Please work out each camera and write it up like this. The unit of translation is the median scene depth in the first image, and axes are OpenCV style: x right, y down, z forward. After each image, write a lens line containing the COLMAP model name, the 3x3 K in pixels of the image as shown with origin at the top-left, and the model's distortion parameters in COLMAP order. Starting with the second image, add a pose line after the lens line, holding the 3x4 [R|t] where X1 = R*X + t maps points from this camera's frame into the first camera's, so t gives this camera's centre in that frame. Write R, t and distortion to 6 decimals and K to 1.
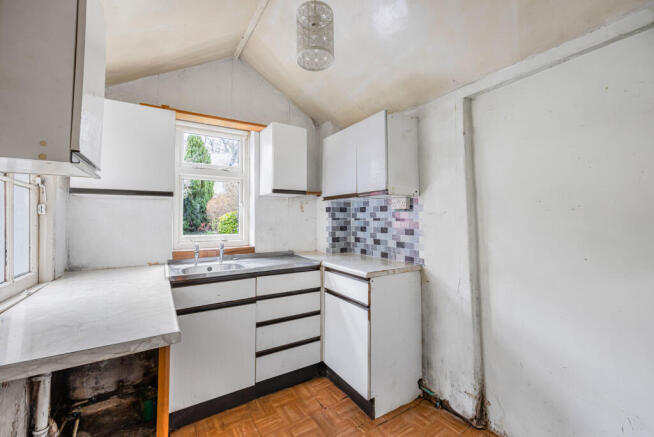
lens RADIAL K [[266.9, 0, 322.1], [0, 266.9, 205.5], [0, 0, 1]] dist [0.001601, 0.000461]
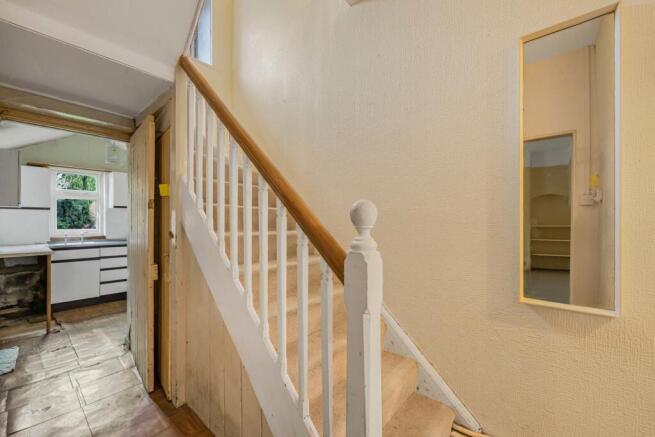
lens RADIAL K [[267.3, 0, 327.1], [0, 267.3, 221.8], [0, 0, 1]] dist [0.001601, 0.000461]
pose [[0.955578, 0.005069, 0.294695, 0.772066], [-0.020543, 0.998566, 0.049439, -0.076416], [-0.294021, -0.053297, 0.954312, -1.413480]]
